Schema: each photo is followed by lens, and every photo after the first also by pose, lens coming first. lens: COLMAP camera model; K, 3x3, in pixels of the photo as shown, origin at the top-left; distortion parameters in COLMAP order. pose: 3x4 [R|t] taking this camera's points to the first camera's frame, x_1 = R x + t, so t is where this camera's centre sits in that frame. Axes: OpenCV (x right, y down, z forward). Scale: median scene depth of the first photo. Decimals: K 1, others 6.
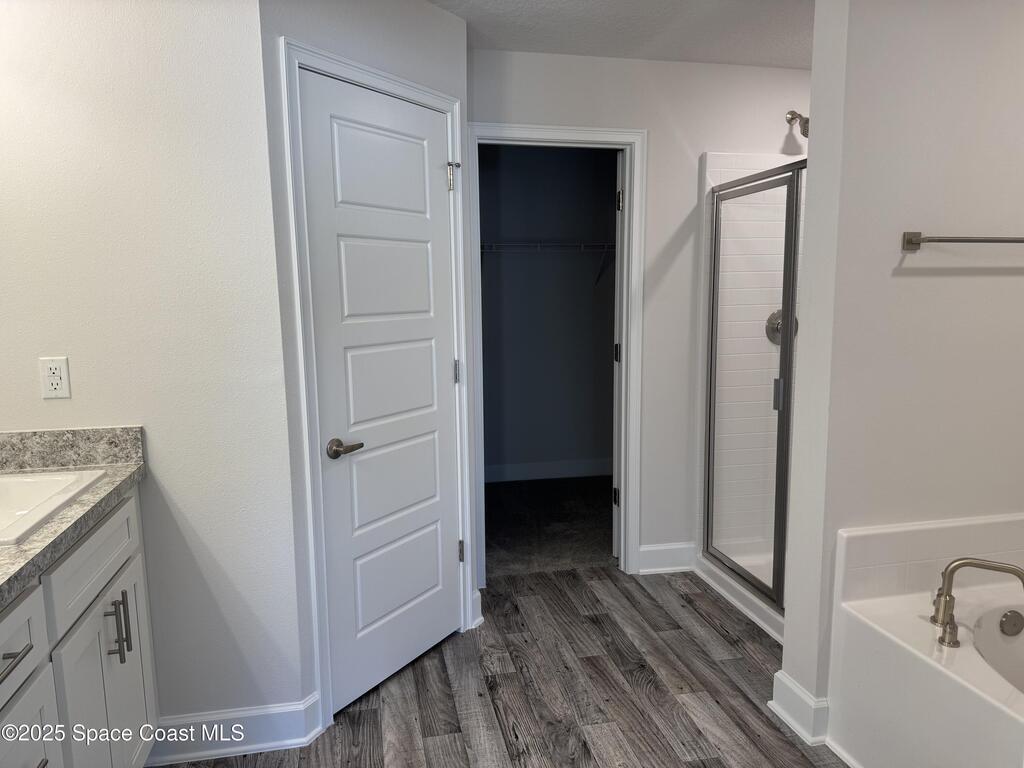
lens RADIAL K [[735.3, 0, 501.4], [0, 735.3, 389.7], [0, 0, 1]] dist [0.056989, -0.050072]
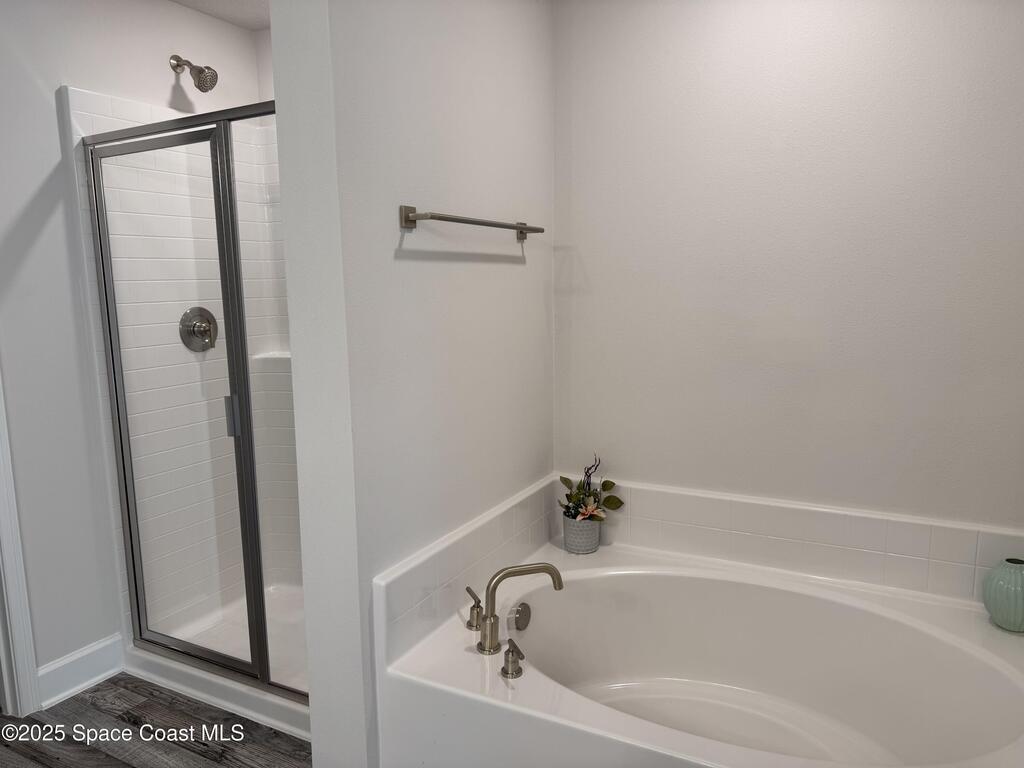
lens RADIAL K [[735.3, 0, 501.4], [0, 735.3, 389.7], [0, 0, 1]] dist [0.056989, -0.050072]
pose [[0.651988, -0.112871, 0.749781, -0.017240], [0.116089, 0.992059, 0.048396, -0.022844], [-0.749290, 0.055488, 0.659913, 0.250527]]
